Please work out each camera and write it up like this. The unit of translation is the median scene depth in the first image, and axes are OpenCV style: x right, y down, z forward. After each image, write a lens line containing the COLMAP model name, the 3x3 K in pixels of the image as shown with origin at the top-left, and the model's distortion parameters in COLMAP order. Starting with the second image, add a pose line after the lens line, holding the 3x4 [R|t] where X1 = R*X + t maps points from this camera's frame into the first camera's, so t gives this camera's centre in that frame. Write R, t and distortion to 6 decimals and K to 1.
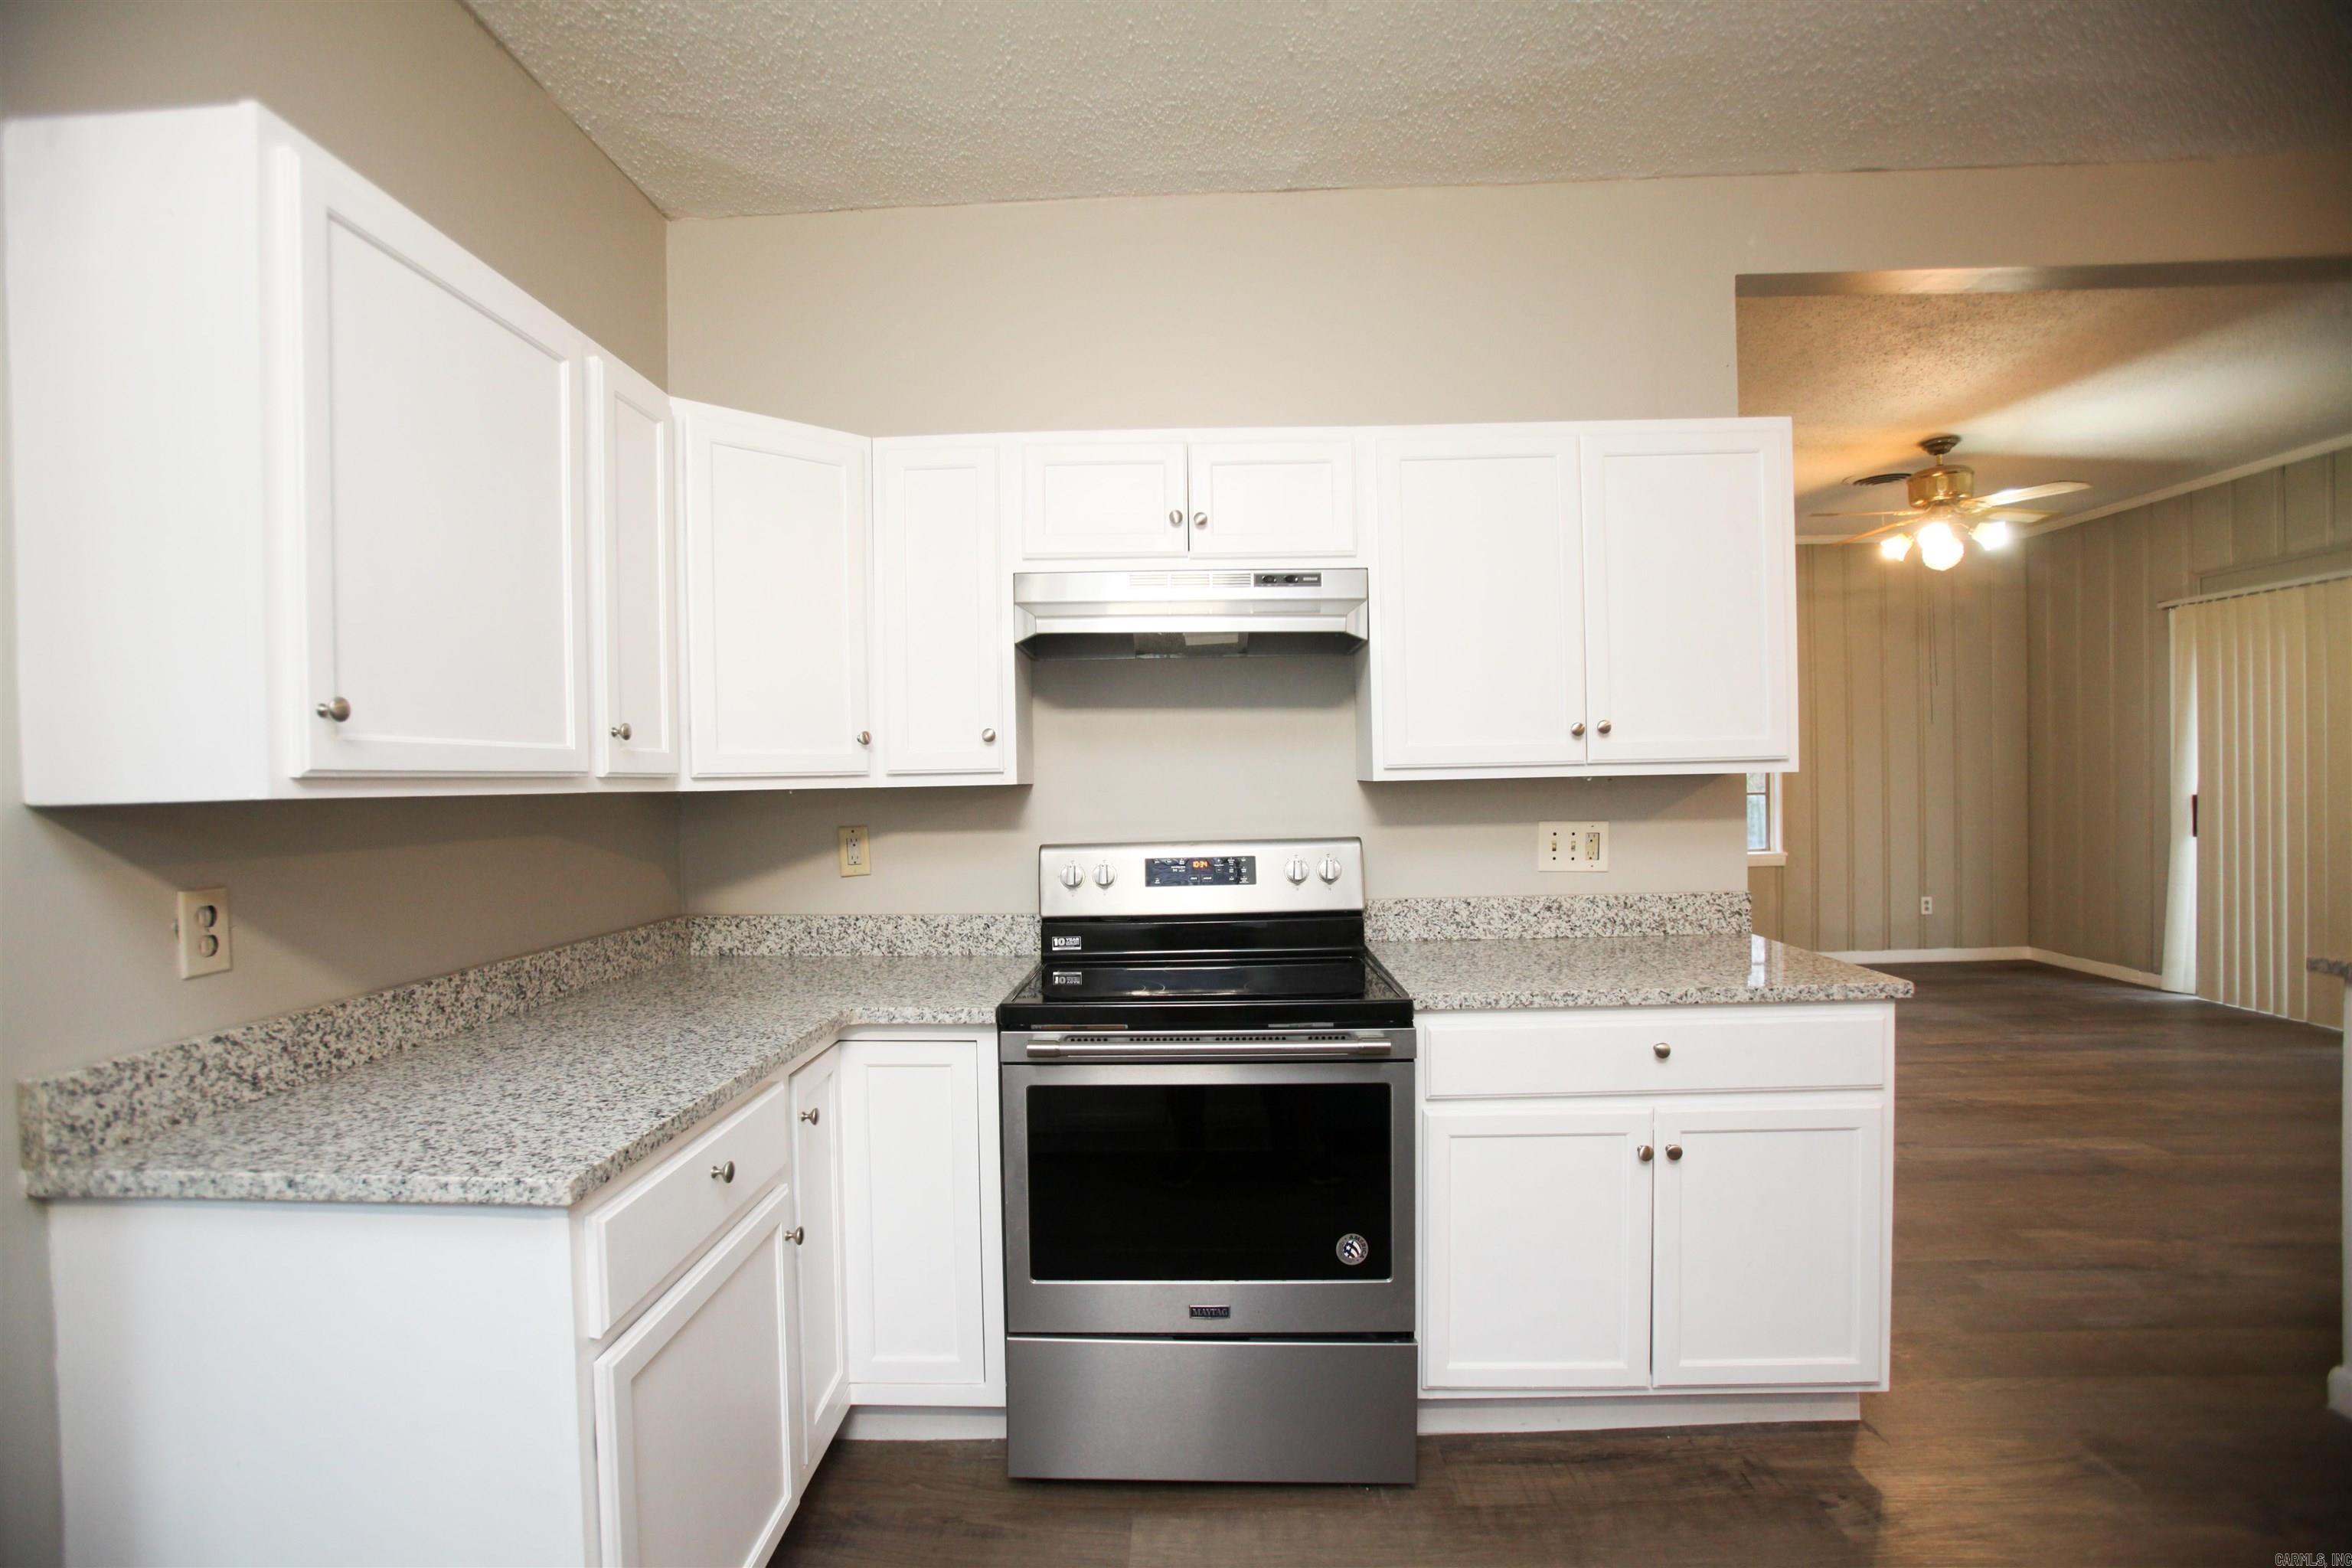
lens RADIAL K [[1089.4, 0, 1148.8], [0, 1089.4, 786.6], [0, 0, 1]] dist [-0.074362, 0.031954]
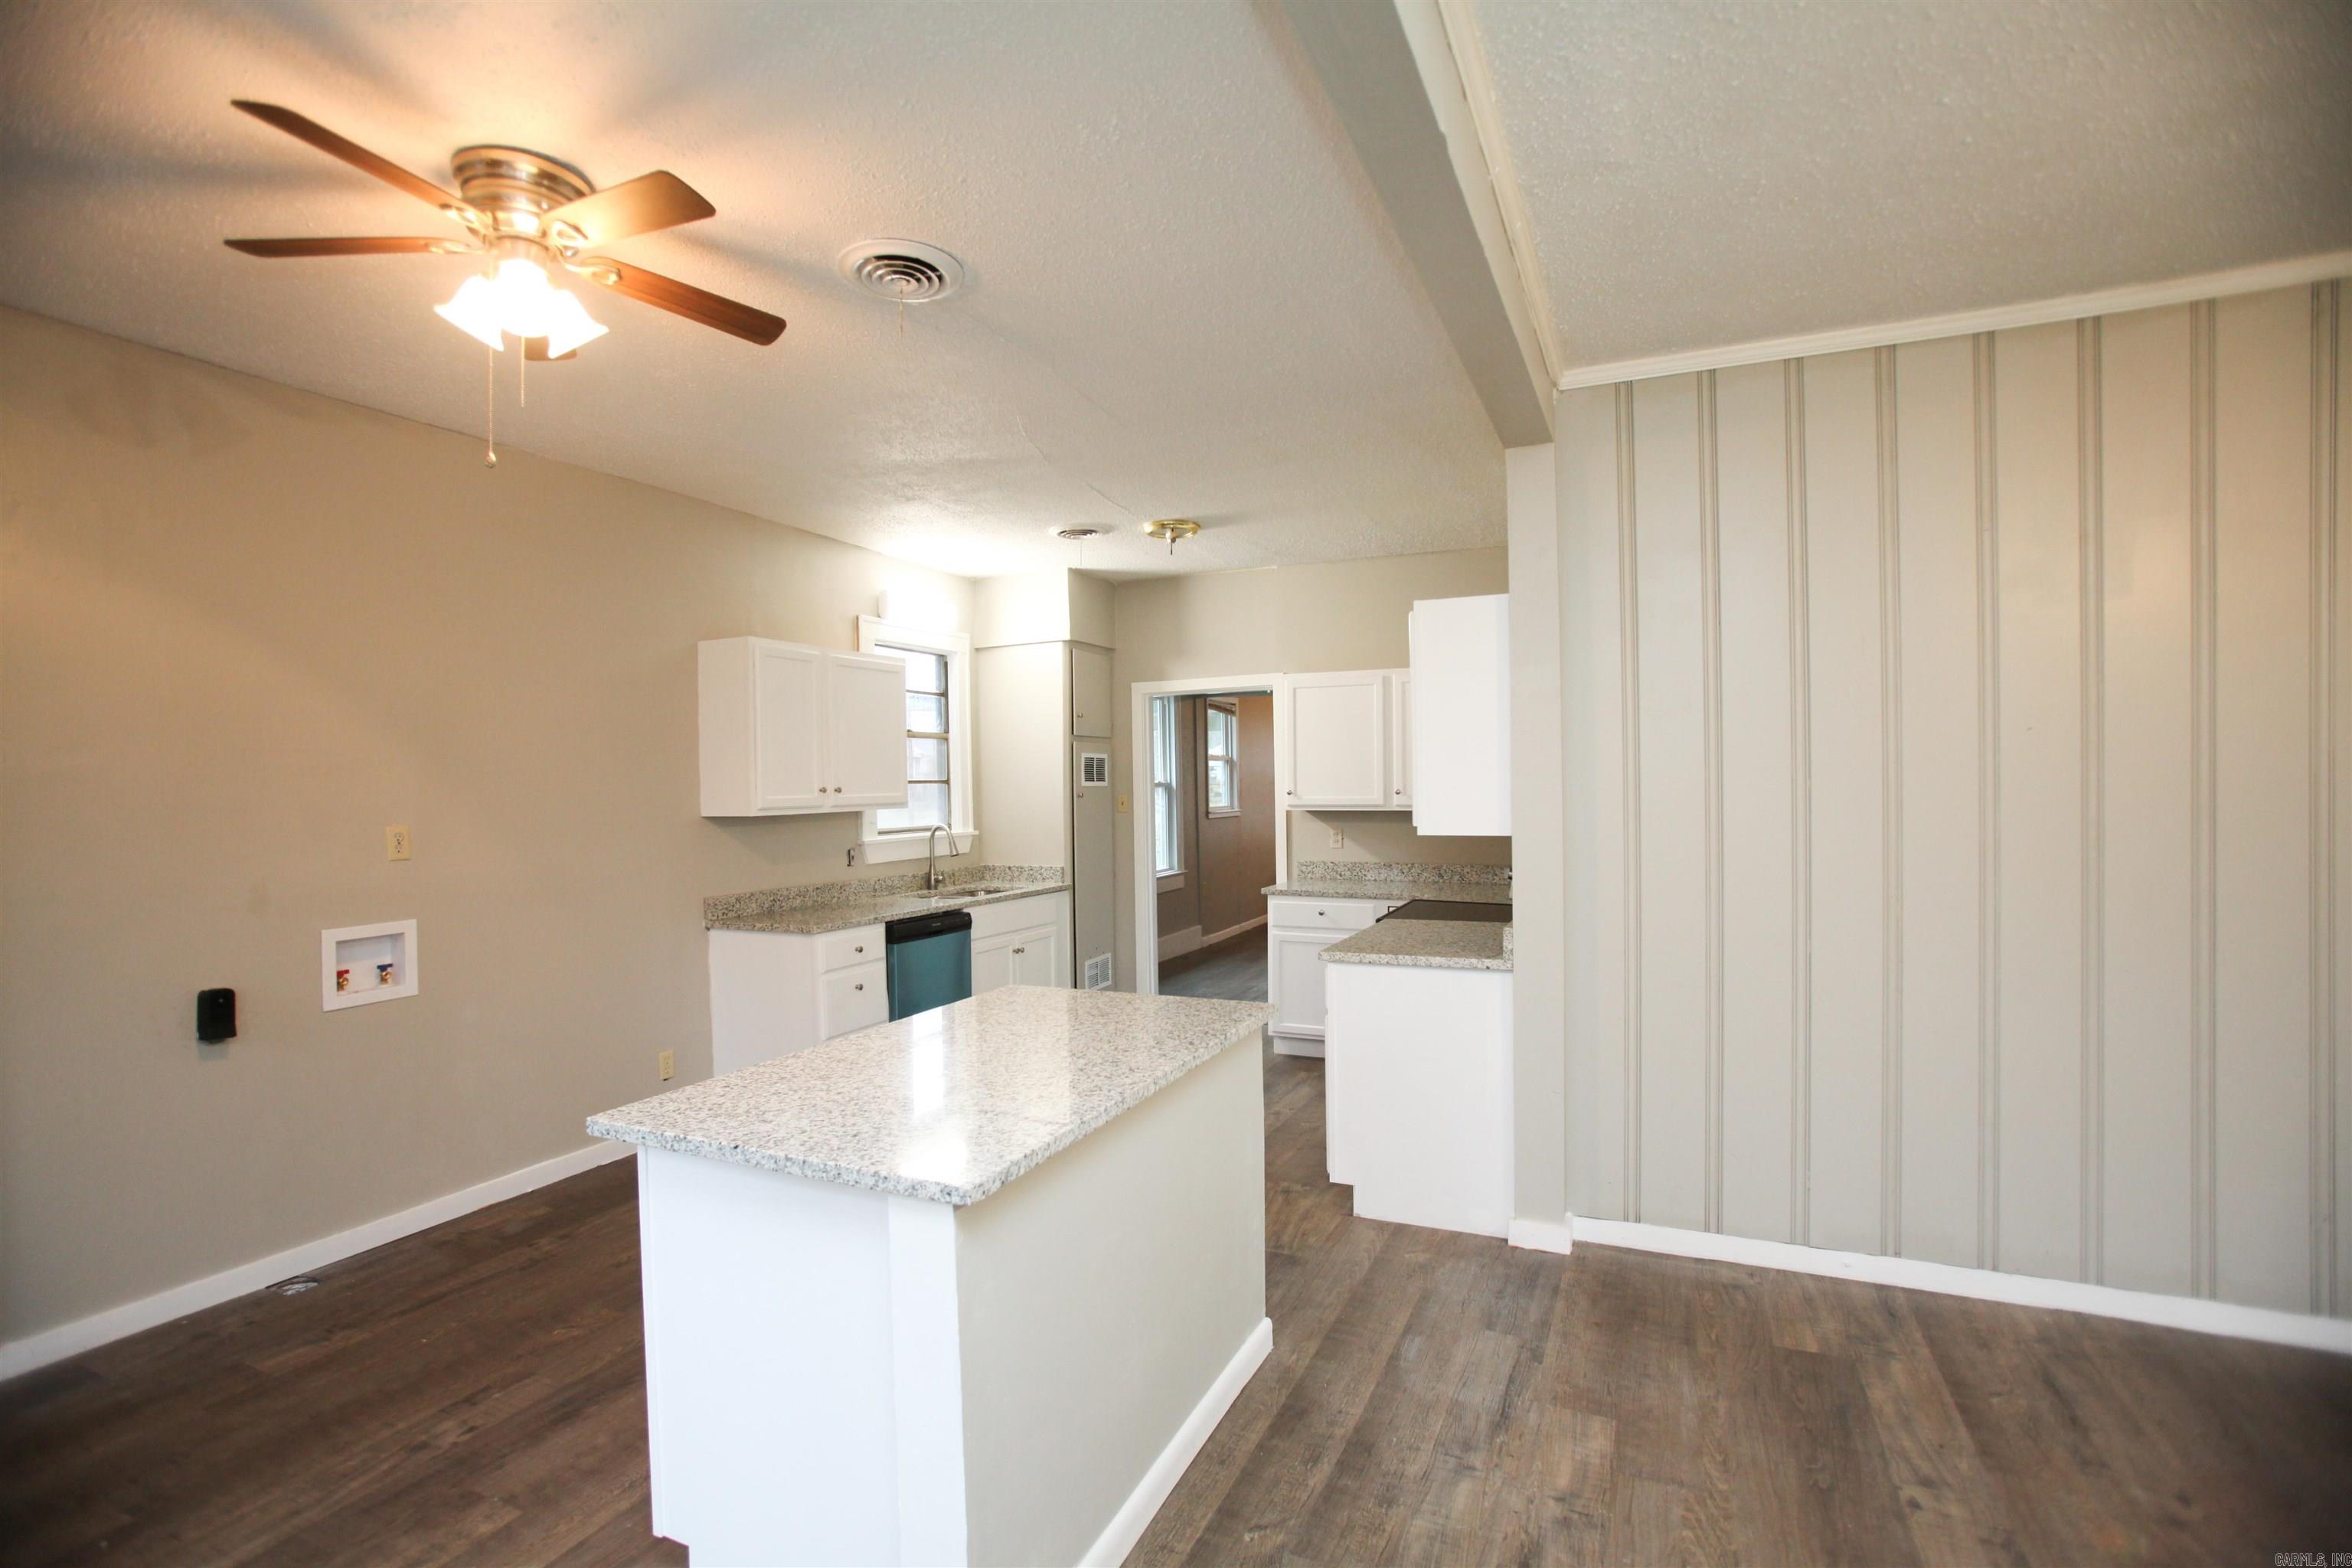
lens RADIAL K [[1089.4, 0, 1148.8], [0, 1089.4, 786.6], [0, 0, 1]] dist [-0.074362, 0.031954]
pose [[-0.394497, 0.030551, -0.918389, 1.355322], [0.010913, 0.999532, 0.028563, -0.081790], [0.918832, 0.001246, -0.394646, 0.781480]]
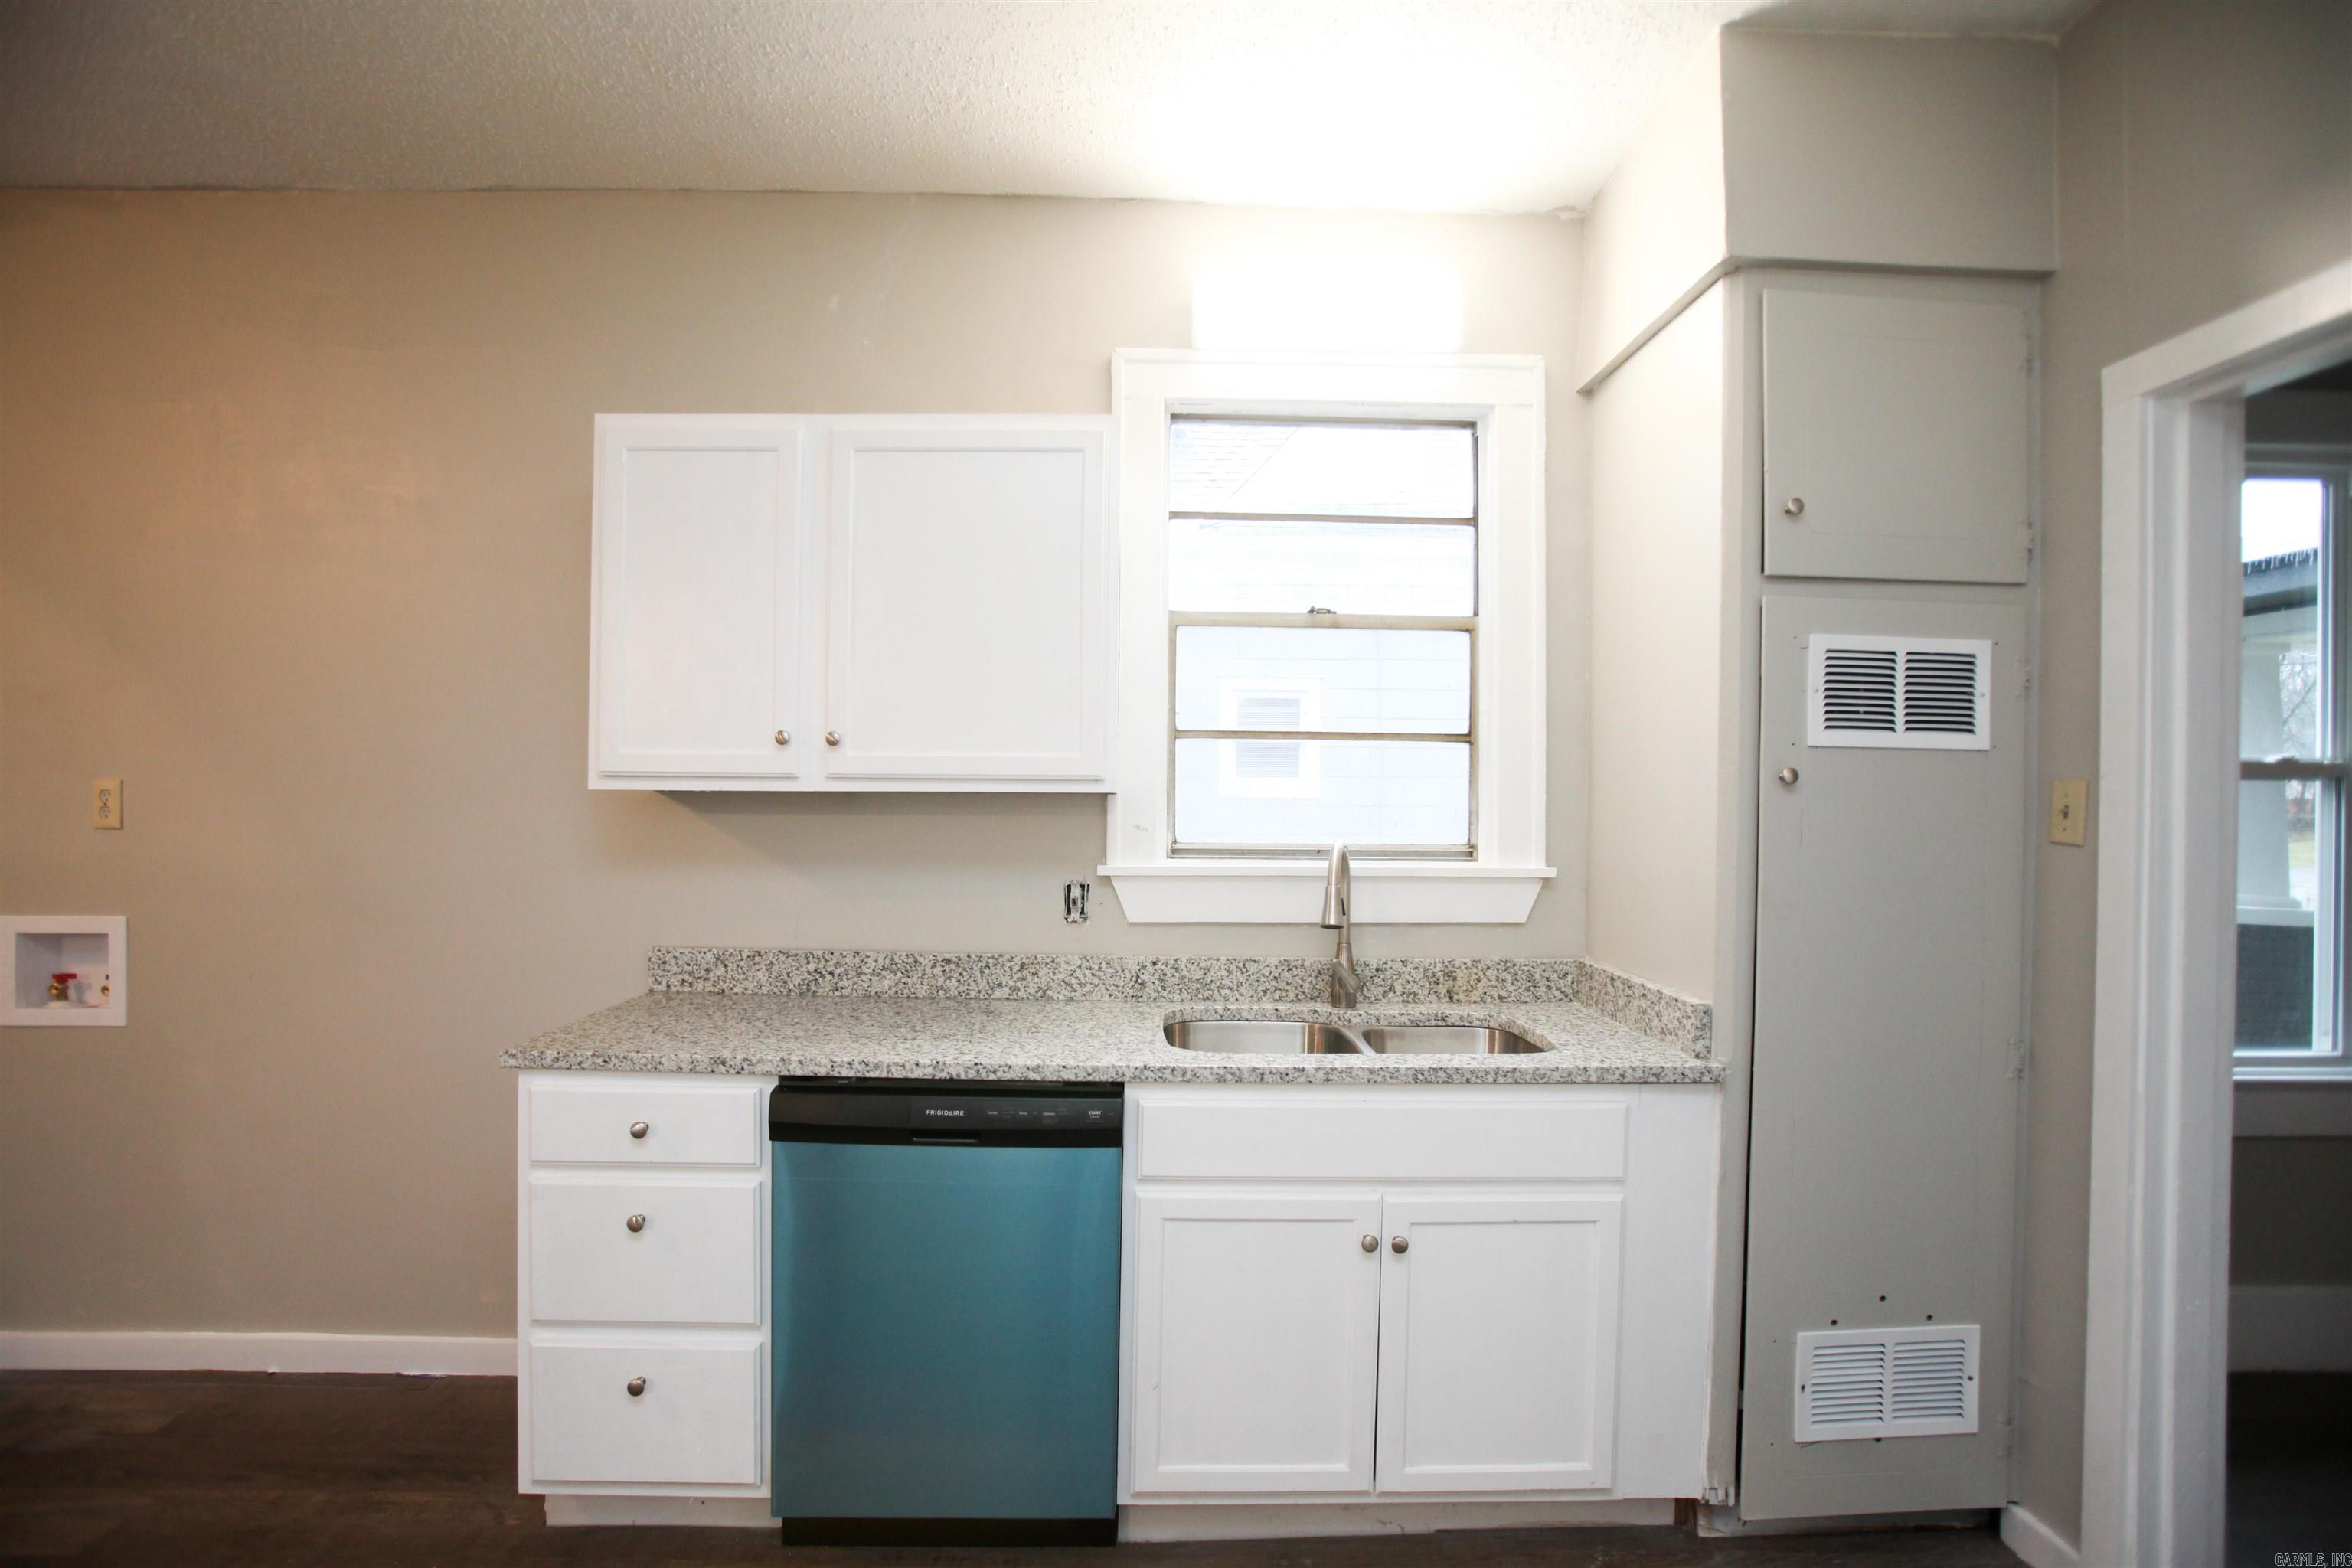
lens RADIAL K [[1129.7, 0, 1176.0], [0, 1129.7, 784.0], [0, 0, 1]] dist [-0.049868, 0.012429]
pose [[-0.998326, 0.010617, -0.056851, 0.103613], [0.010051, 0.999897, 0.010232, -0.022924], [0.056954, 0.009643, -0.998330, 0.499605]]
